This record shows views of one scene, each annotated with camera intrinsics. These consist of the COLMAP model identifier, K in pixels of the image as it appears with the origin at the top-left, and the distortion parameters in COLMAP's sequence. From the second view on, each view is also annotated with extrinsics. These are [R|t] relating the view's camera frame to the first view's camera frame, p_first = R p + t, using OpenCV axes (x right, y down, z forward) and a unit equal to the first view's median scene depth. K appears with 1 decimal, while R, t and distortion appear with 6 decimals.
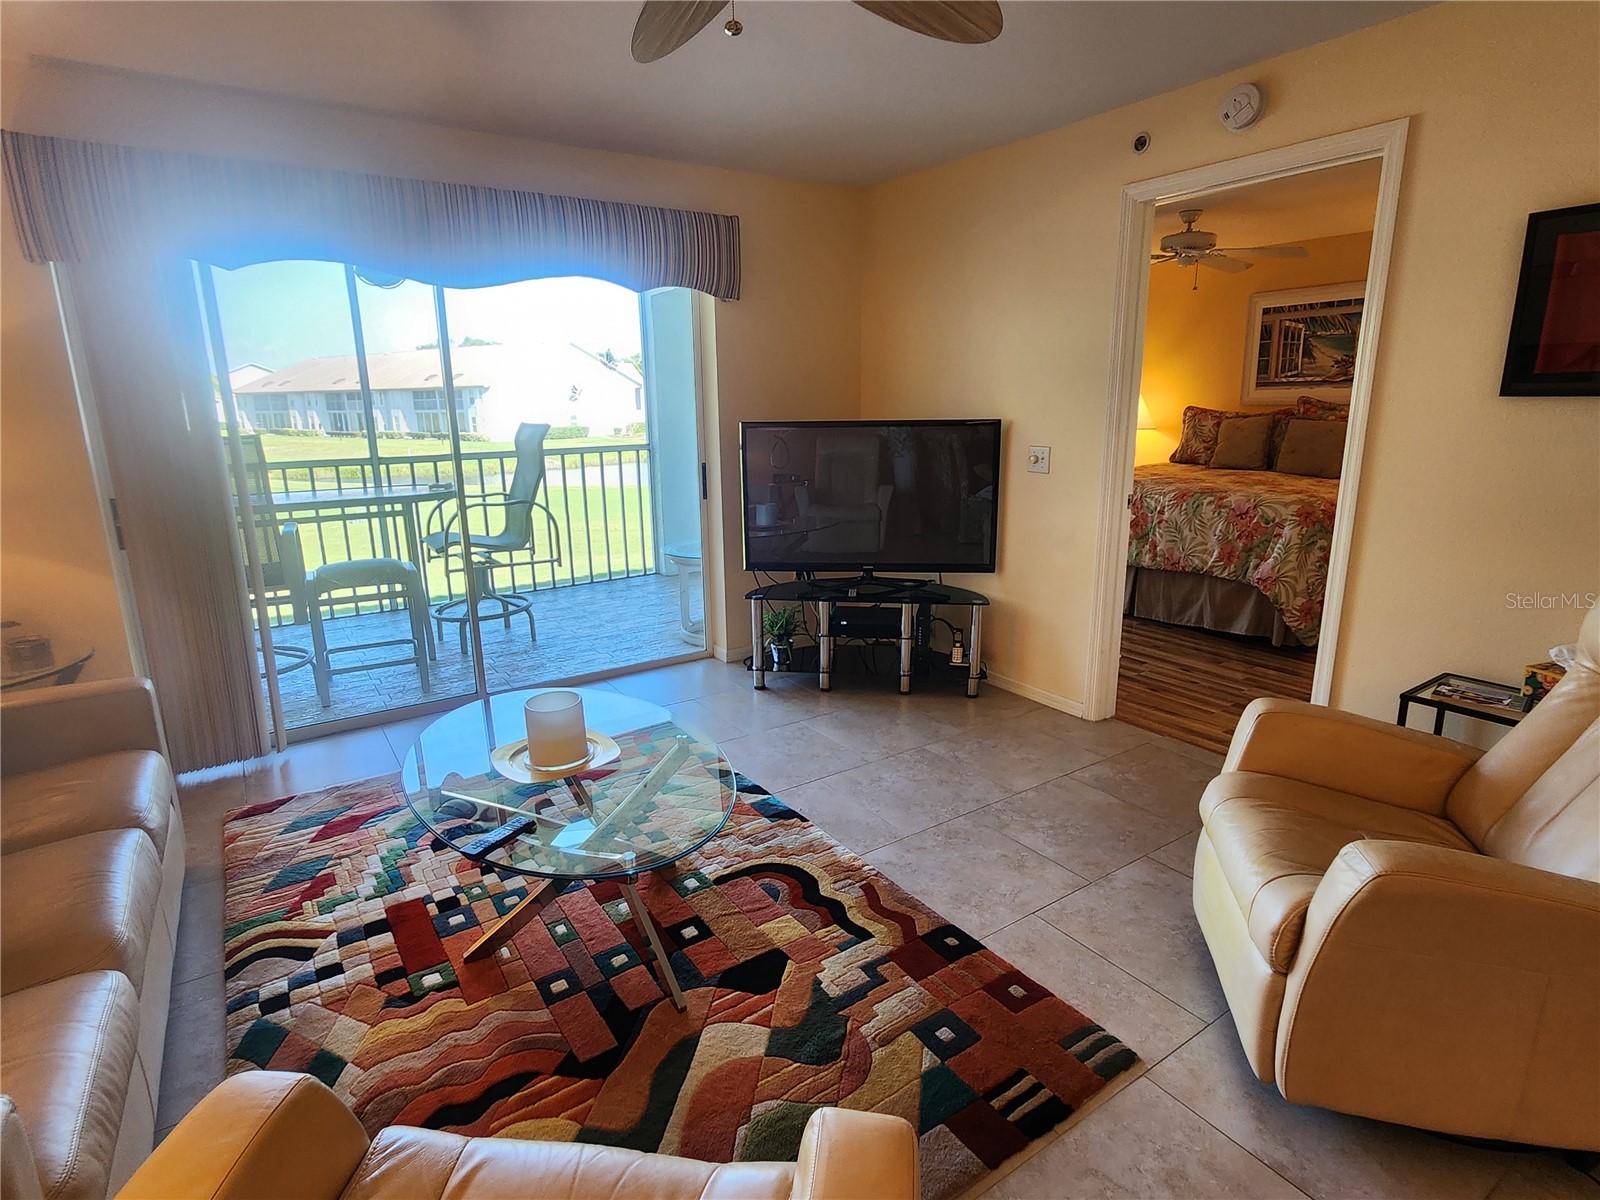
lens RADIAL K [[838.0, 0, 791.2], [0, 838.0, 597.7], [0, 0, 1]] dist [-0.002414, 0.001430]
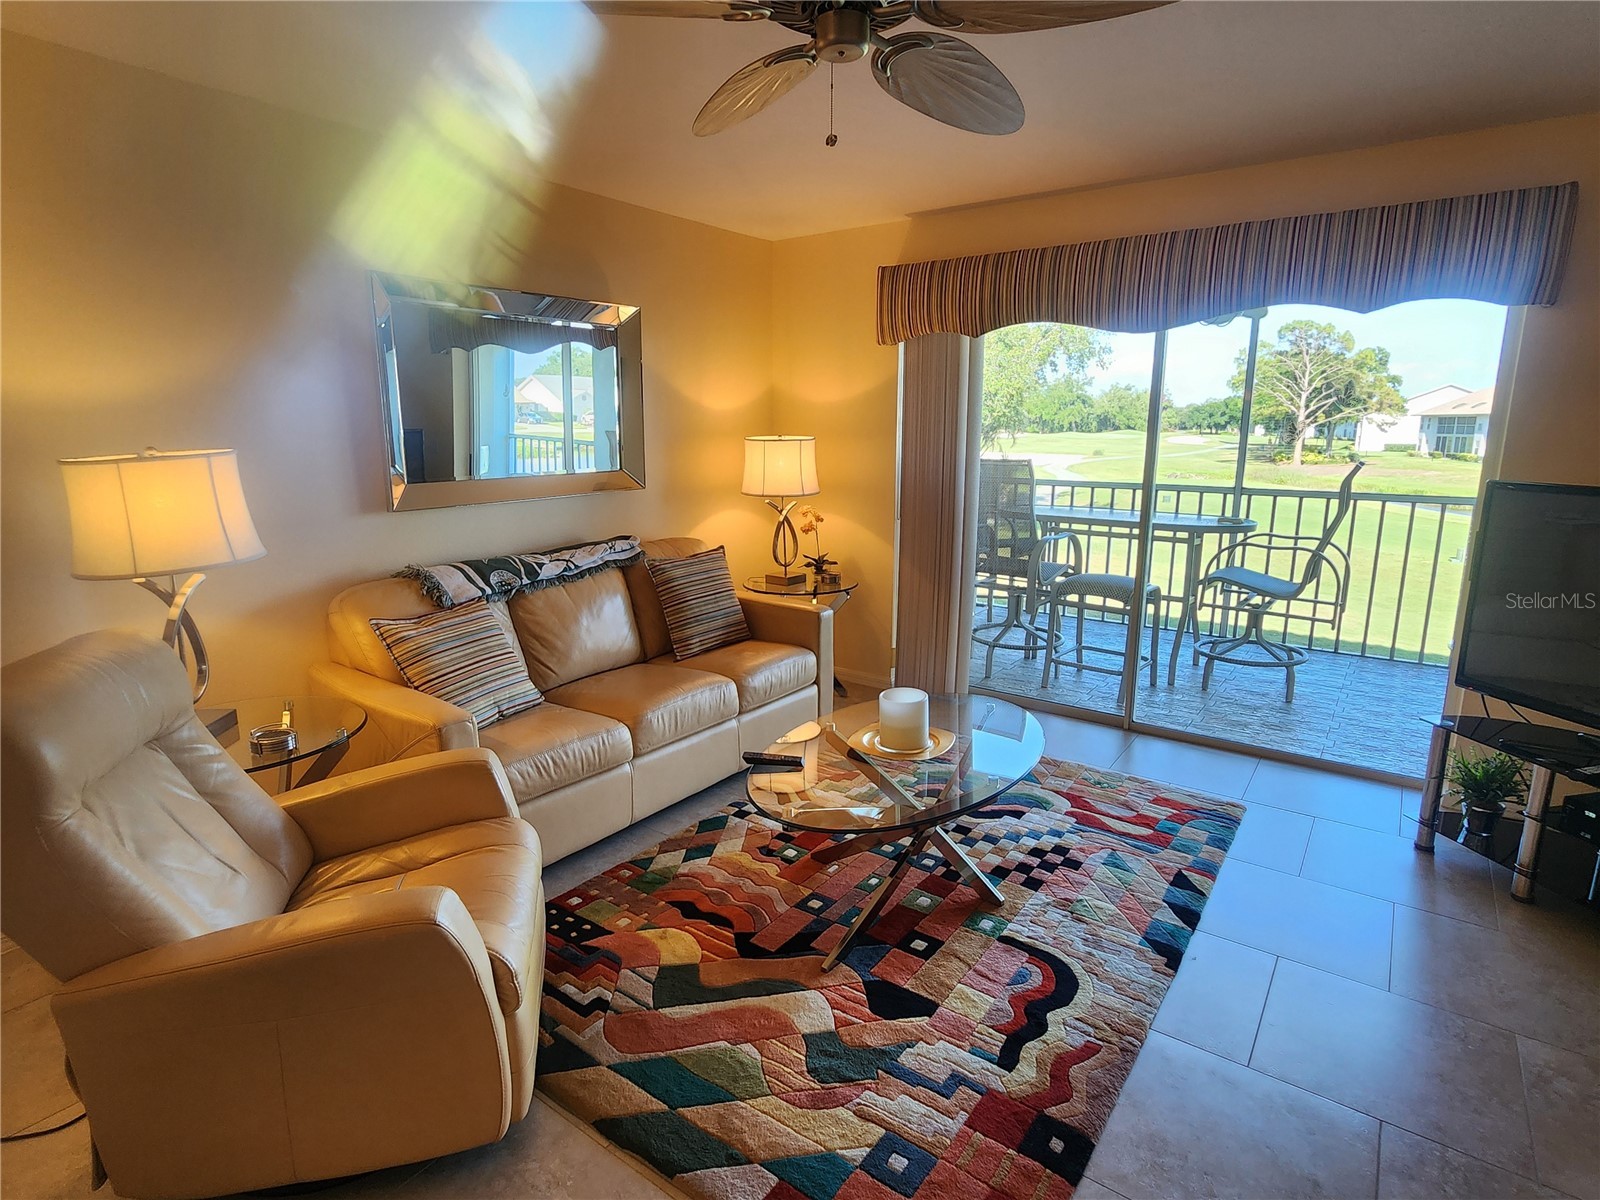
lens RADIAL K [[838.0, 0, 806.3], [0, 838.0, 590.4], [0, 0, 1]] dist [-0.002414, 0.001430]
pose [[0.344474, 0.199688, -0.917312, 0.619618], [-0.229211, 0.965435, 0.124089, -0.114970], [0.910384, 0.167512, 0.378338, 0.344055]]
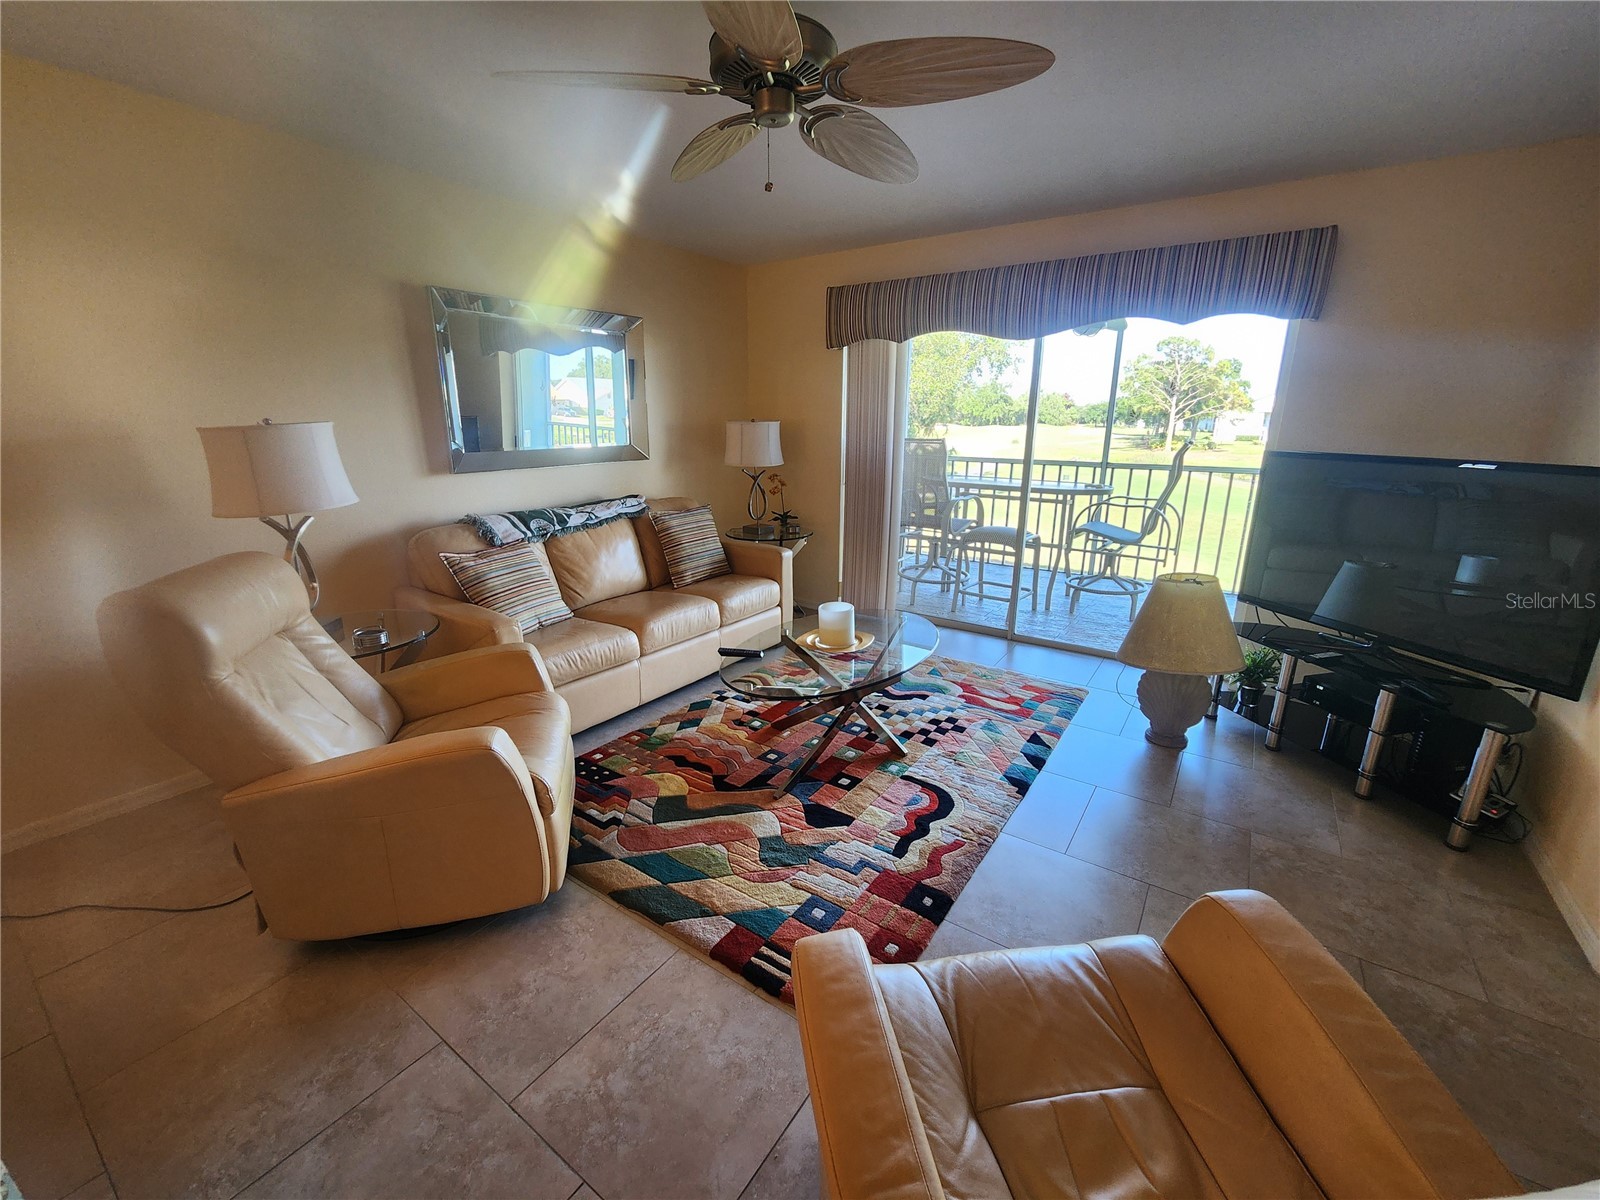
lens RADIAL K [[655.7, 0, 805.7], [0, 655.7, 591.9], [0, 0, 1]] dist [0.000510, -0.000467]
pose [[0.369183, 0.255439, -0.893563, 0.702707], [-0.230991, 0.956534, 0.178004, -0.098976], [0.900193, 0.140689, 0.412140, 0.358807]]
